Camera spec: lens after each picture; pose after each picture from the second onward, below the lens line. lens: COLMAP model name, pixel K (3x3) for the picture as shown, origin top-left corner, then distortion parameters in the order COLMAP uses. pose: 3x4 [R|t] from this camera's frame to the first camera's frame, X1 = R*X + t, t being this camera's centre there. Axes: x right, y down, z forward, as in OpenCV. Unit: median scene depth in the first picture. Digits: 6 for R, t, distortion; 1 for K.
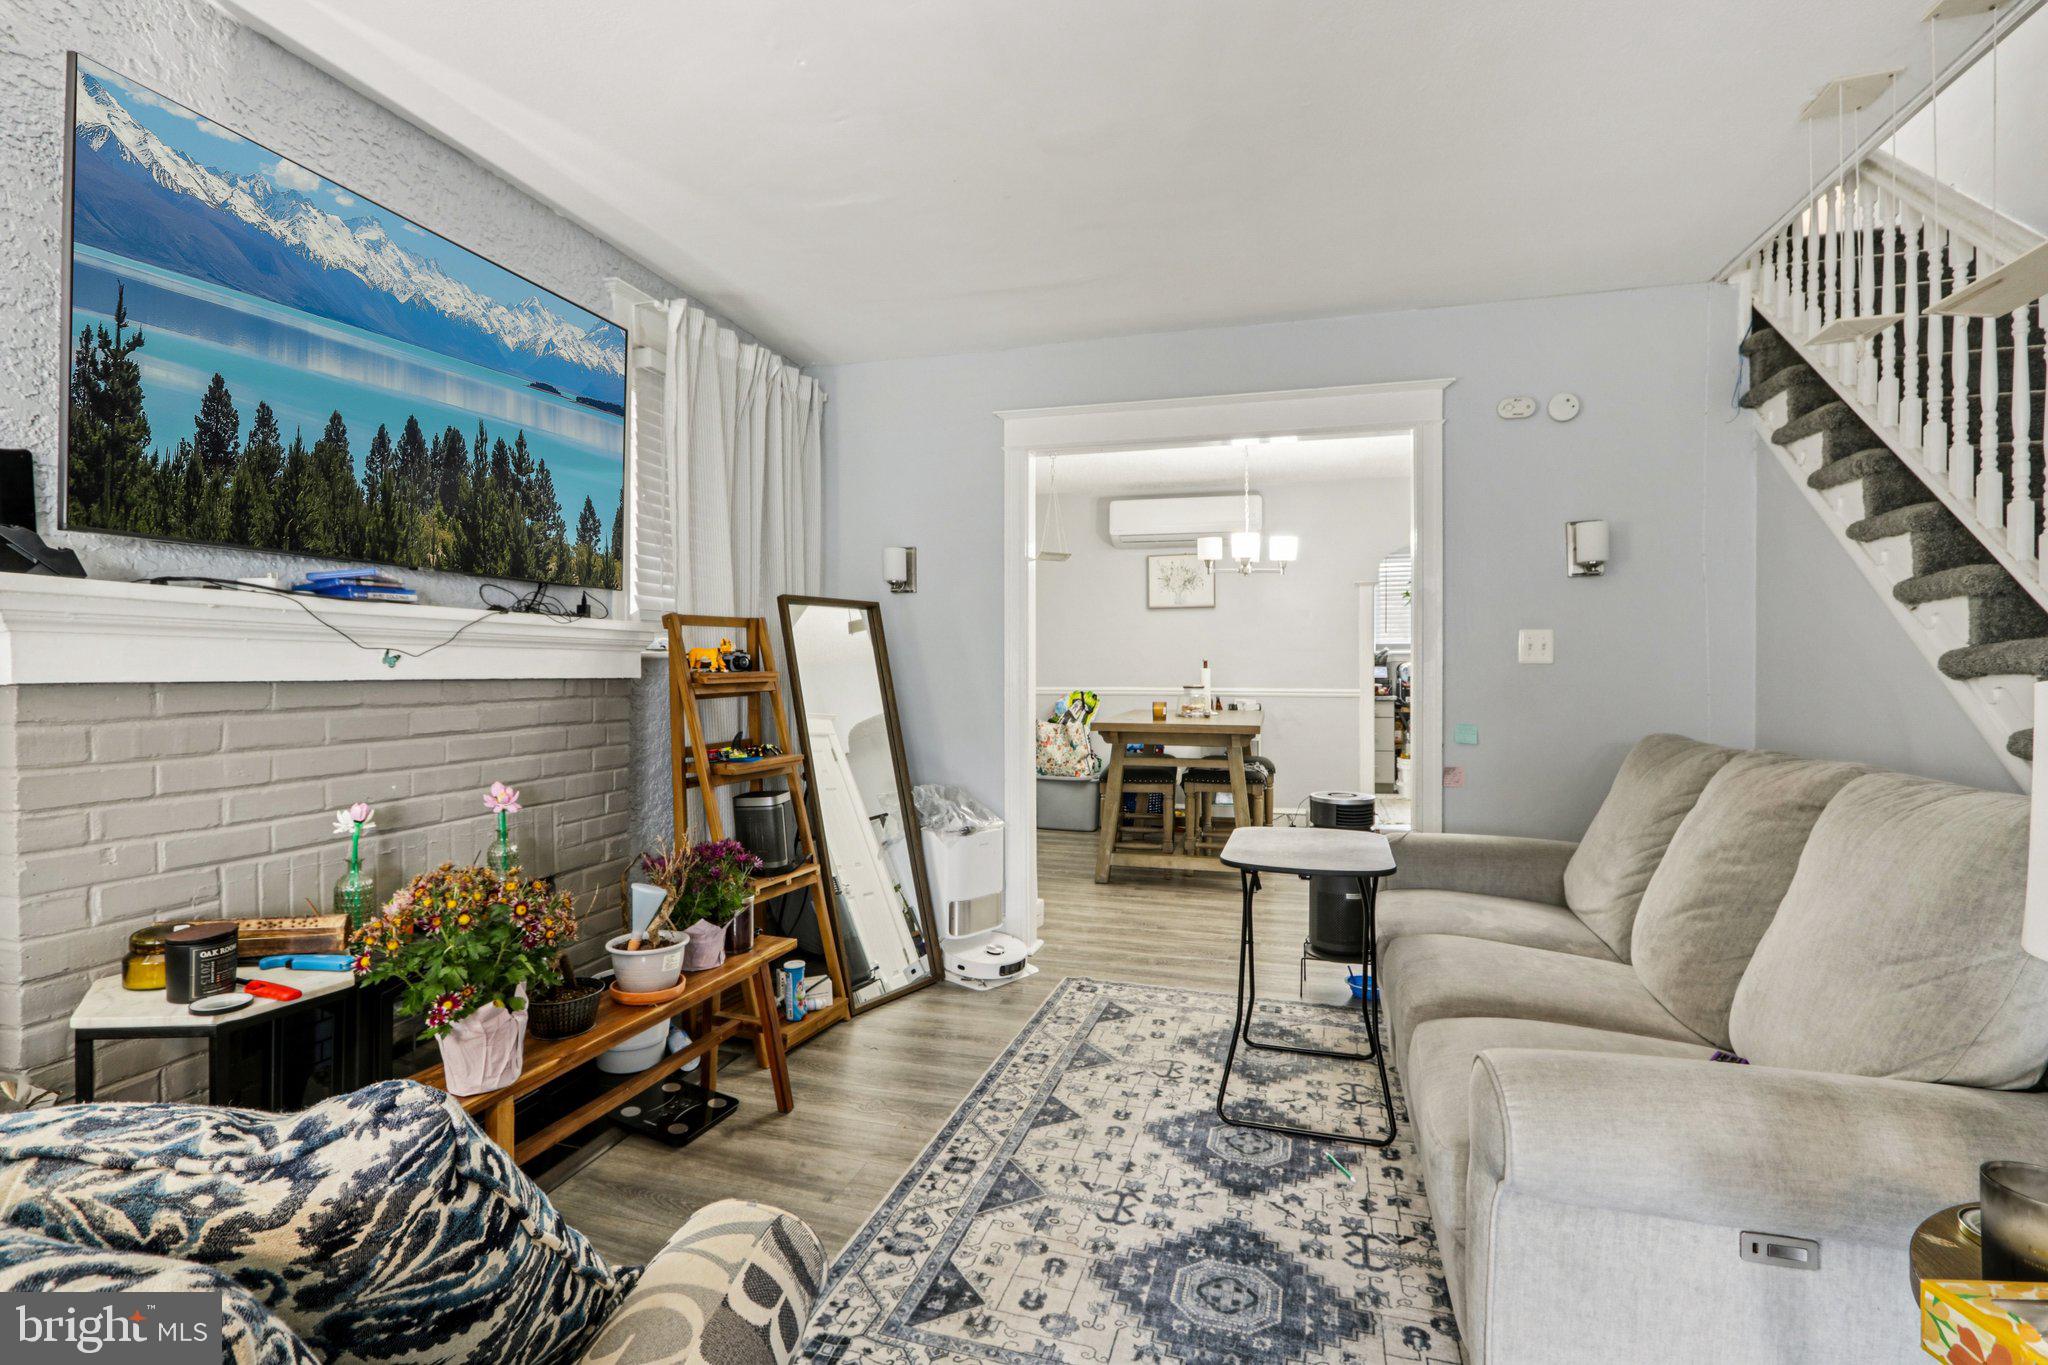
lens RADIAL K [[963.0, 0, 1005.9], [0, 963.0, 672.8], [0, 0, 1]] dist [-0.024417, 0.004423]
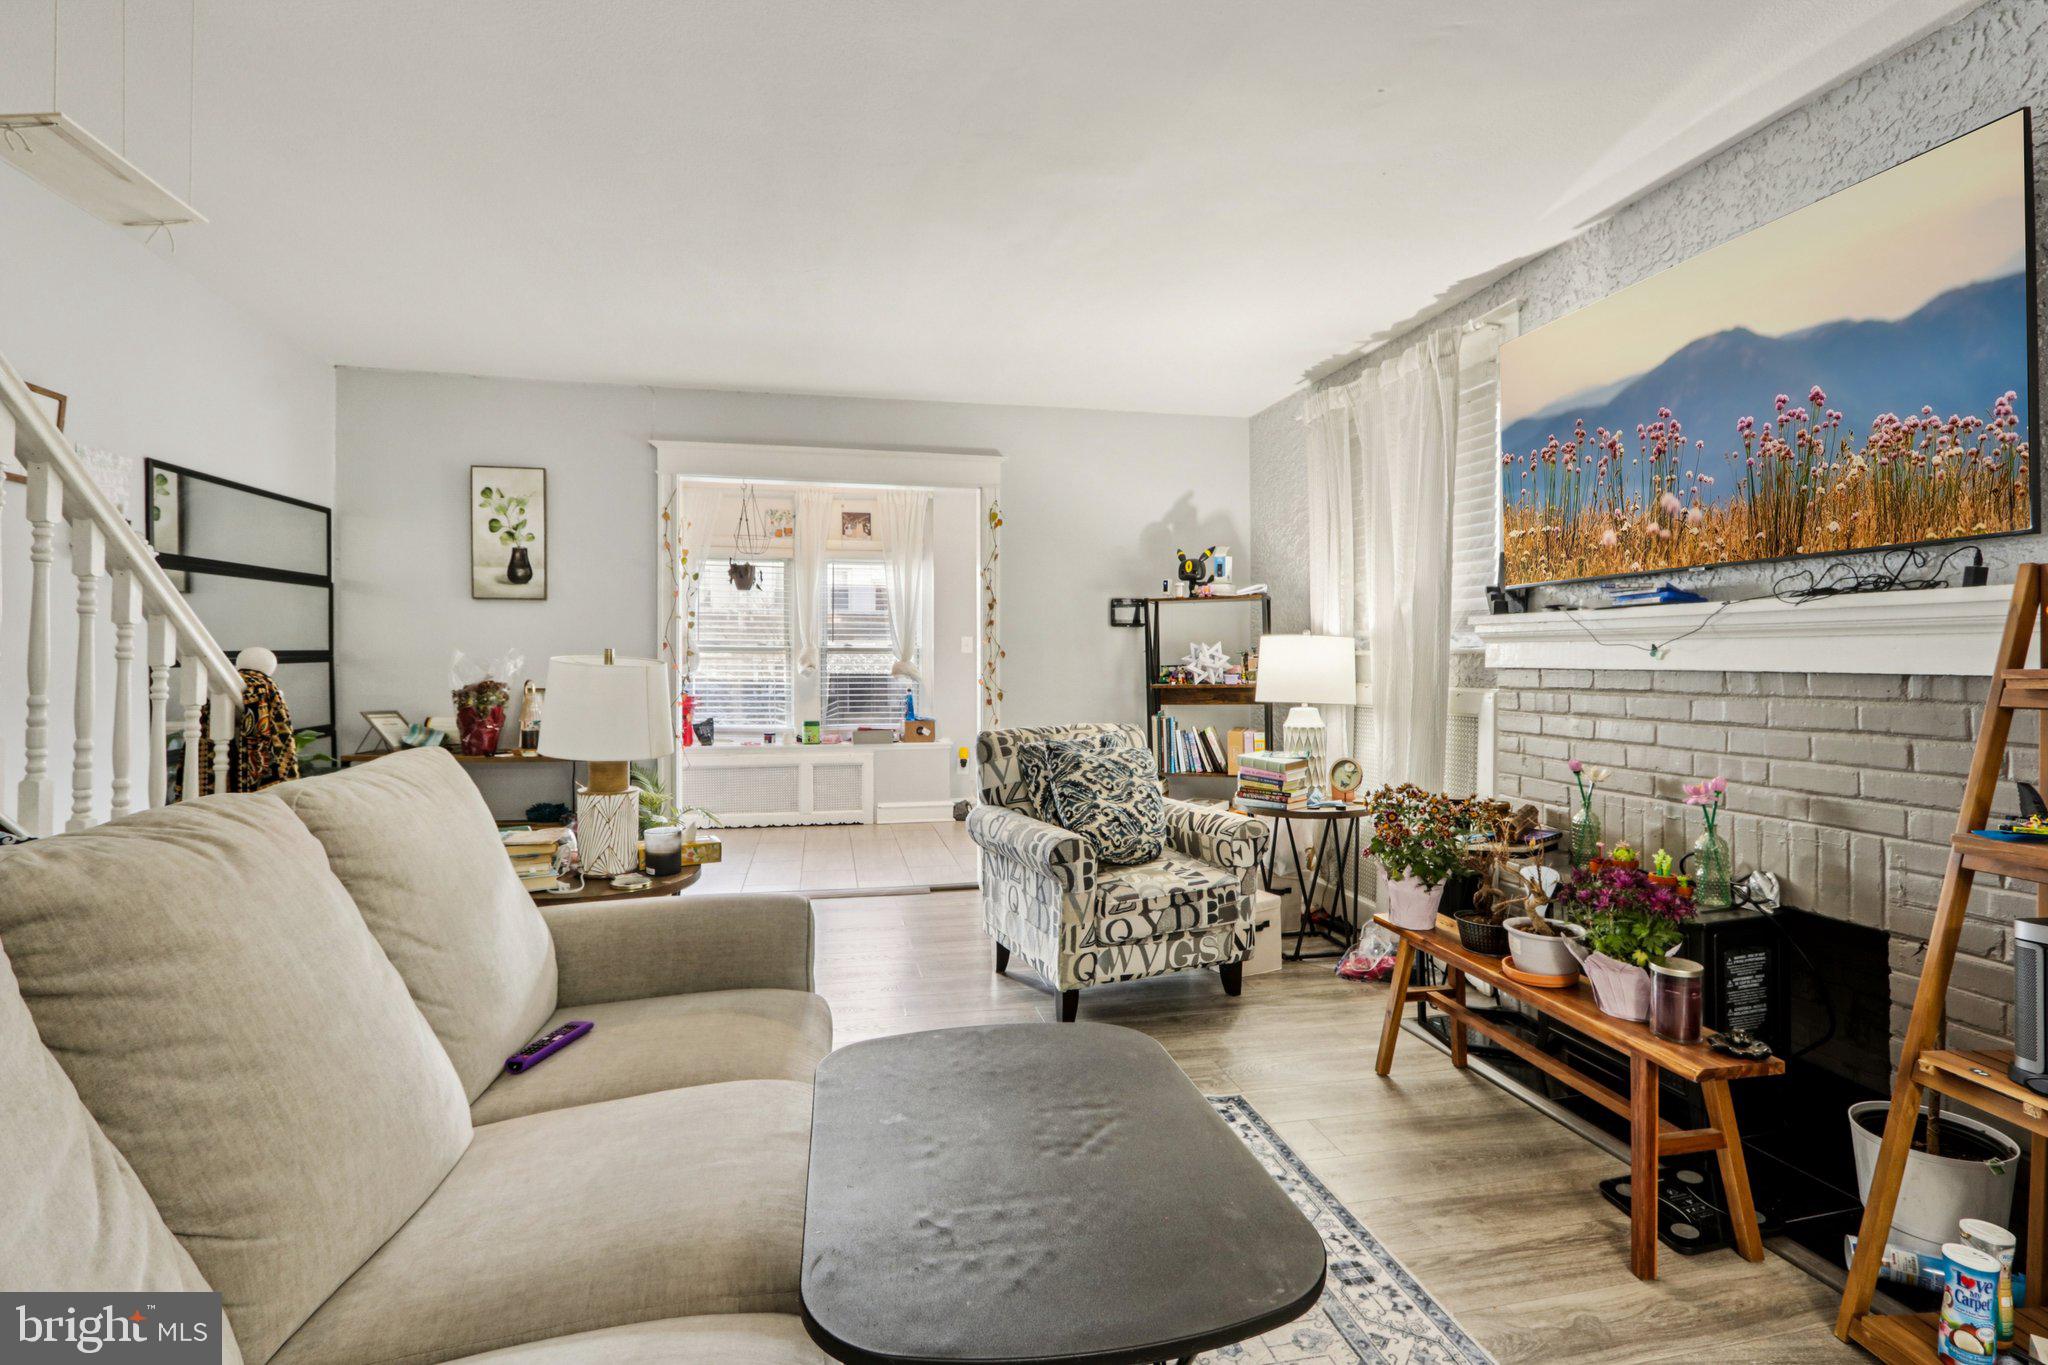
lens RADIAL K [[963.0, 0, 1021.6], [0, 963.0, 669.1], [0, 0, 1]] dist [-0.024417, 0.004423]
pose [[-0.875820, 0.004361, -0.482618, 0.468659], [-0.001904, 0.999920, 0.012491, -0.005543], [0.482634, 0.011858, -0.875742, 1.253811]]
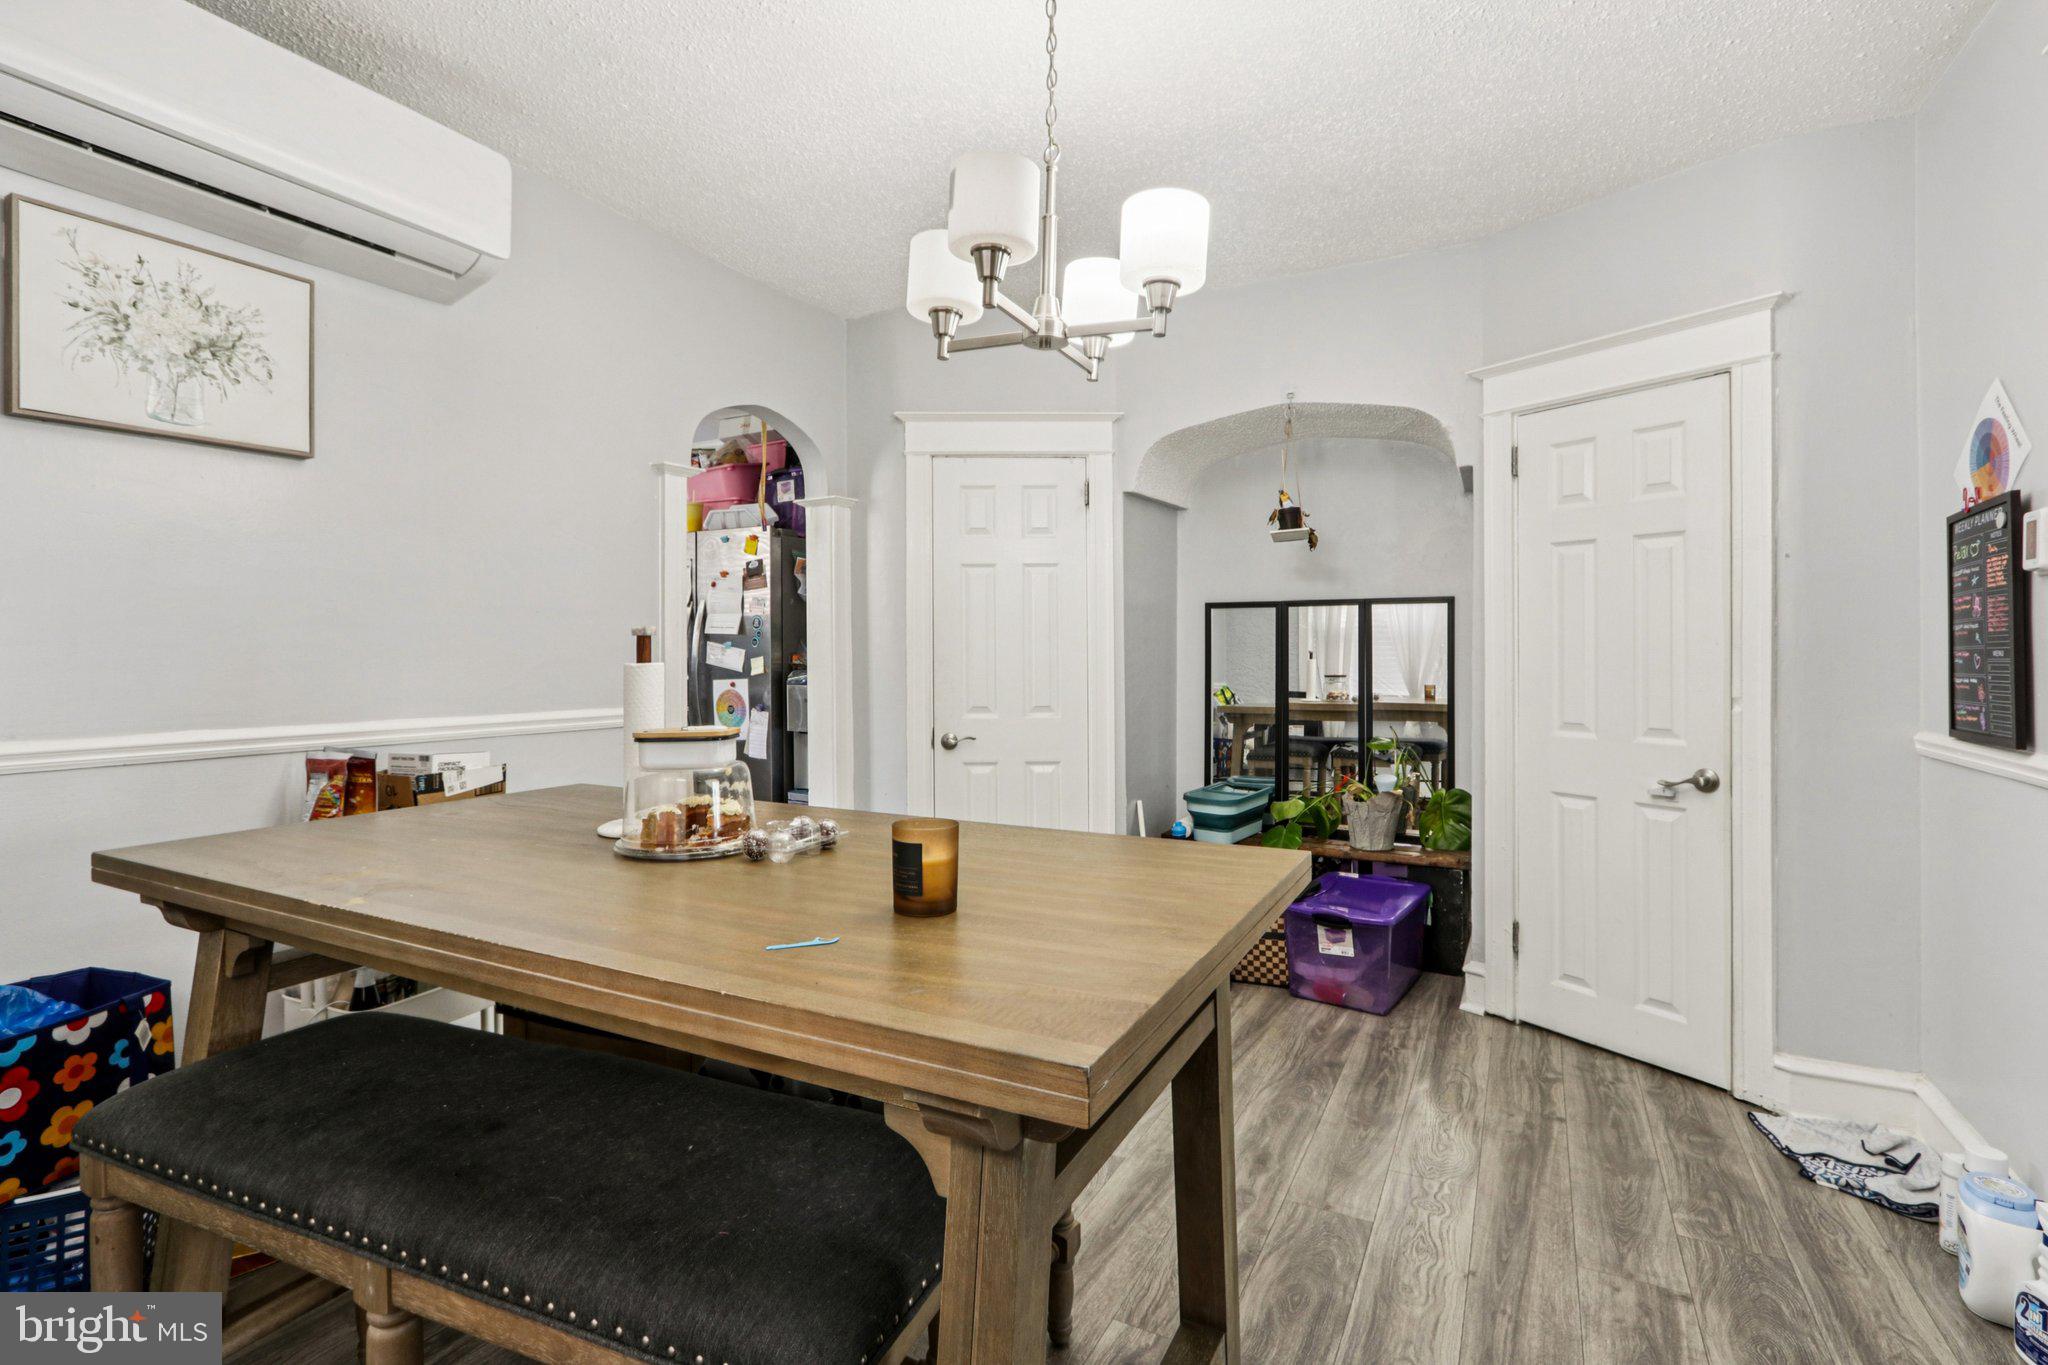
lens RADIAL K [[963.0, 0, 1016.9], [0, 963.0, 651.1], [0, 0, 1]] dist [-0.024417, 0.004423]
pose [[0.195327, 0.003030, 0.980734, -0.081915], [0.006320, 0.999971, -0.004348, -0.012021], [-0.980718, 0.007047, 0.195302, 1.776894]]
